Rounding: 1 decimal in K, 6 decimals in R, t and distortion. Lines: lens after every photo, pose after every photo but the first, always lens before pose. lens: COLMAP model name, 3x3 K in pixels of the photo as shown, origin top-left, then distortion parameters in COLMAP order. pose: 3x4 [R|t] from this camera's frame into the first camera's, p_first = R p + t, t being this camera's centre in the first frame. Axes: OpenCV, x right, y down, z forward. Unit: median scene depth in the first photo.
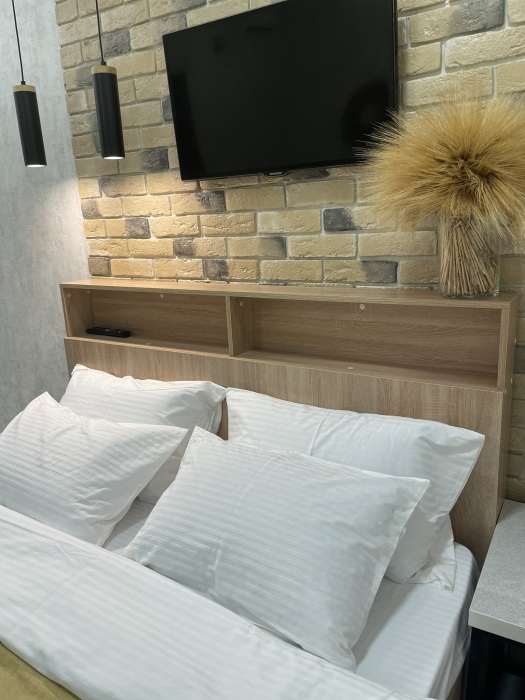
lens RADIAL K [[534.8, 0, 261.9], [0, 534.8, 351.1], [0, 0, 1]] dist [0.054478, -0.061694]
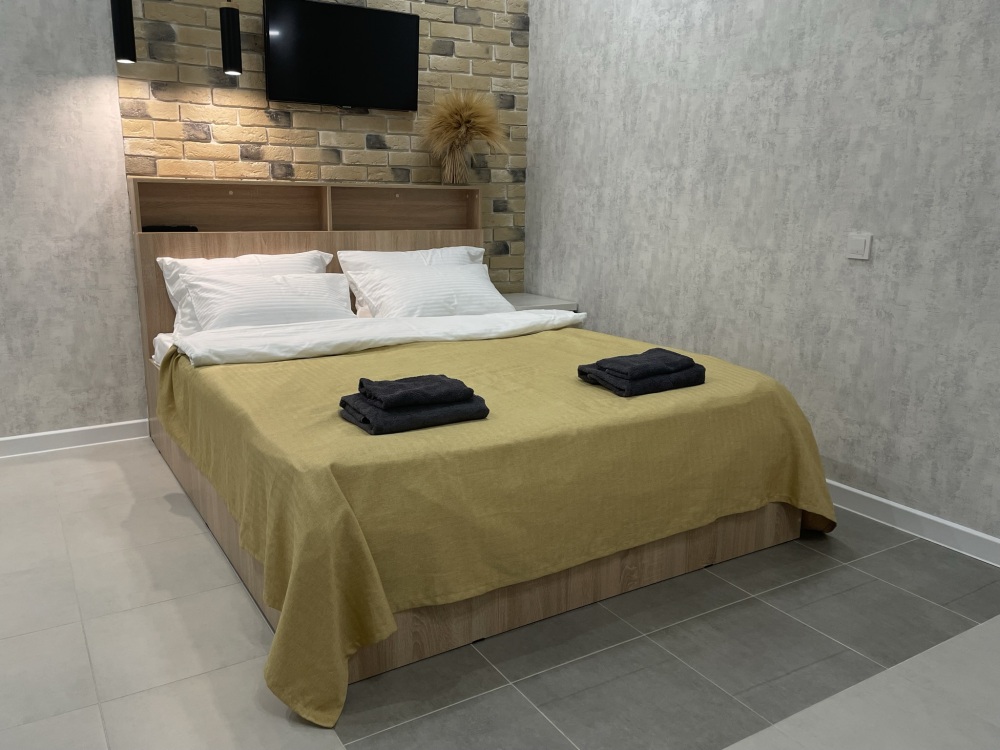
lens RADIAL K [[798.2, 0, 502.1], [0, 798.2, 375.2], [0, 0, 1]] dist [0.032342, -0.042968]
pose [[0.439447, -0.133742, 0.888256, -1.630170], [0.198467, 0.978872, 0.049198, 0.338702], [-0.876069, 0.154670, 0.456706, -0.272671]]
